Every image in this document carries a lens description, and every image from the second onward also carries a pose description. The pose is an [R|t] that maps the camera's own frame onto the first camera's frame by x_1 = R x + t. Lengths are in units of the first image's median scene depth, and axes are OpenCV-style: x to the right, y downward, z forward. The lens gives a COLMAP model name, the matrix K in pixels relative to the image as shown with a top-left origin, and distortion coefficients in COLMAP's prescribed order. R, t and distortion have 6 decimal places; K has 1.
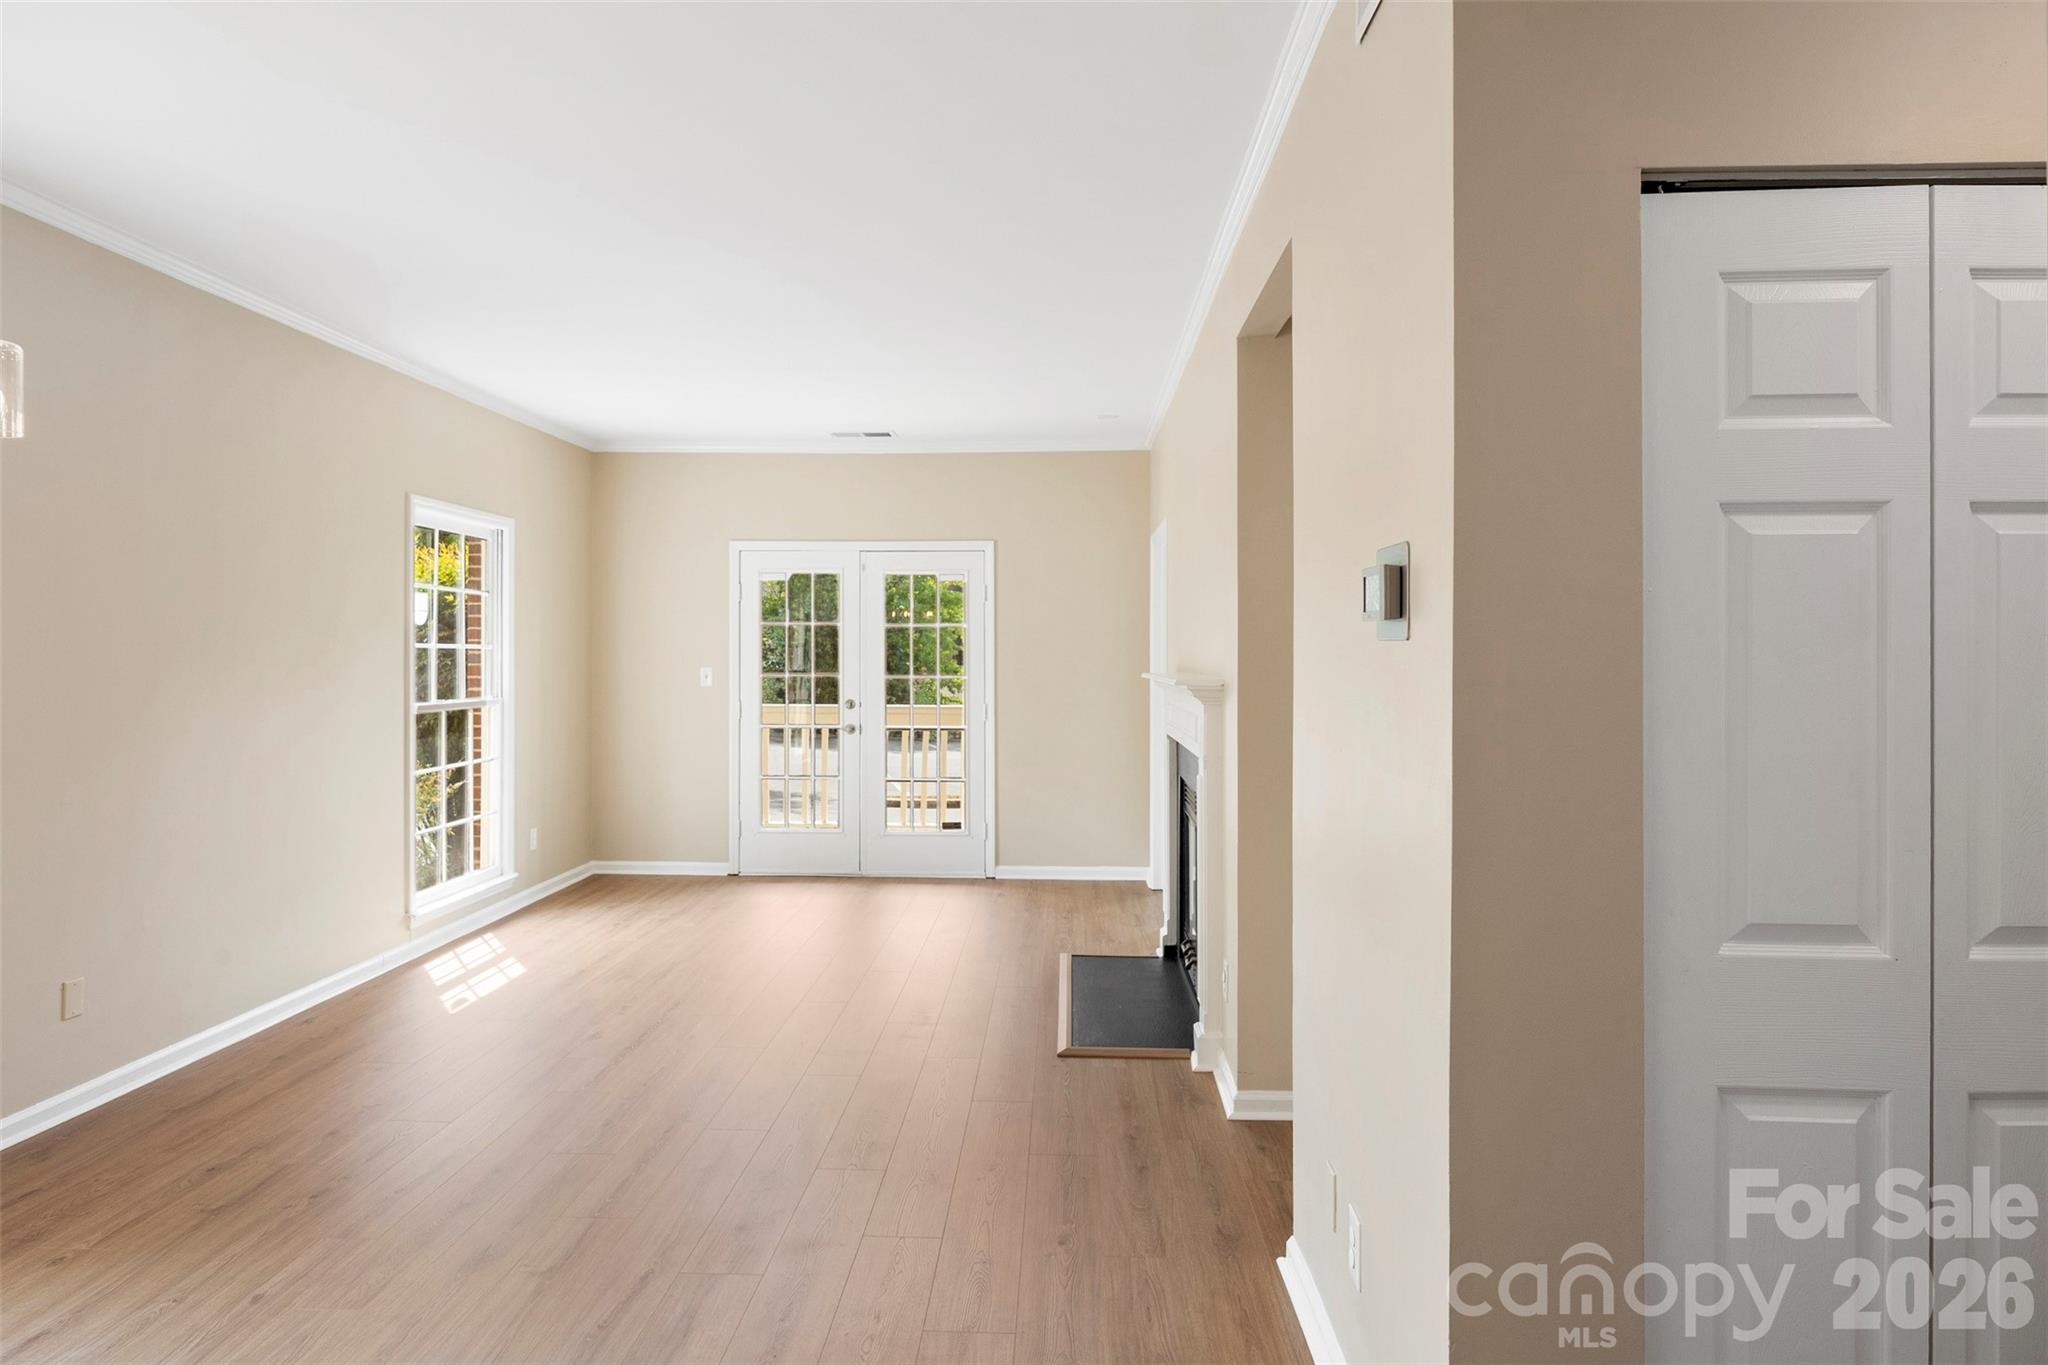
lens RADIAL K [[1208.3, 0, 1024.6], [0, 1208.3, 651.7], [0, 0, 1]] dist [0.000280, -0.000413]
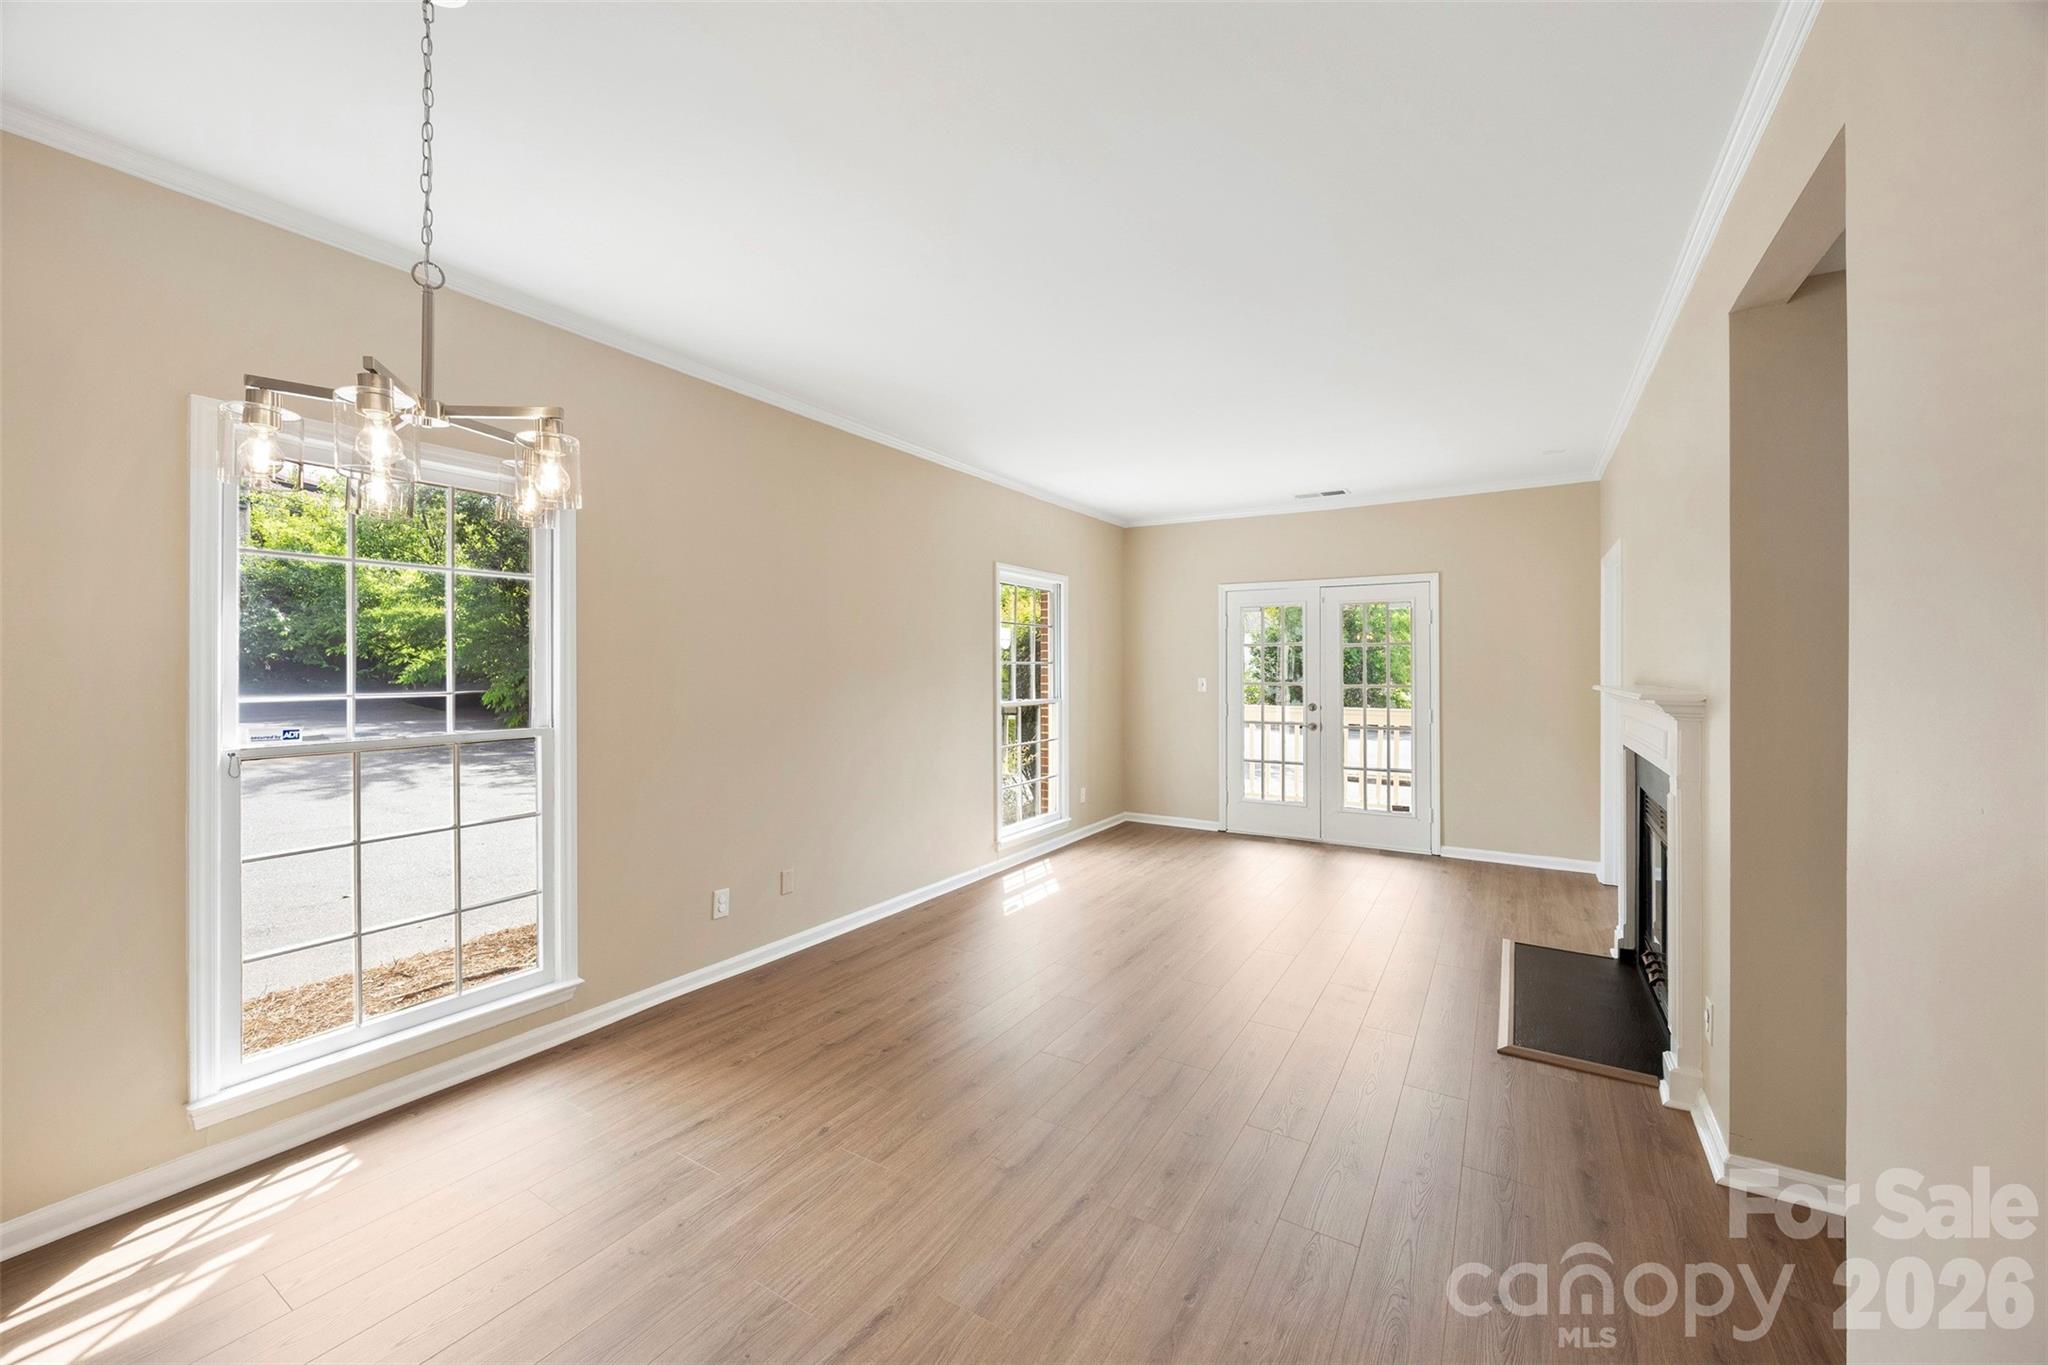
lens RADIAL K [[797.4, 0, 1016.9], [0, 797.4, 669.6], [0, 0, 1]] dist [-0.001564, 0.000060]
pose [[0.866297, -0.000797, -0.499529, 0.009089], [0.002834, 0.999990, 0.003319, 0.000055], [0.499522, -0.004291, 0.866291, 0.157279]]
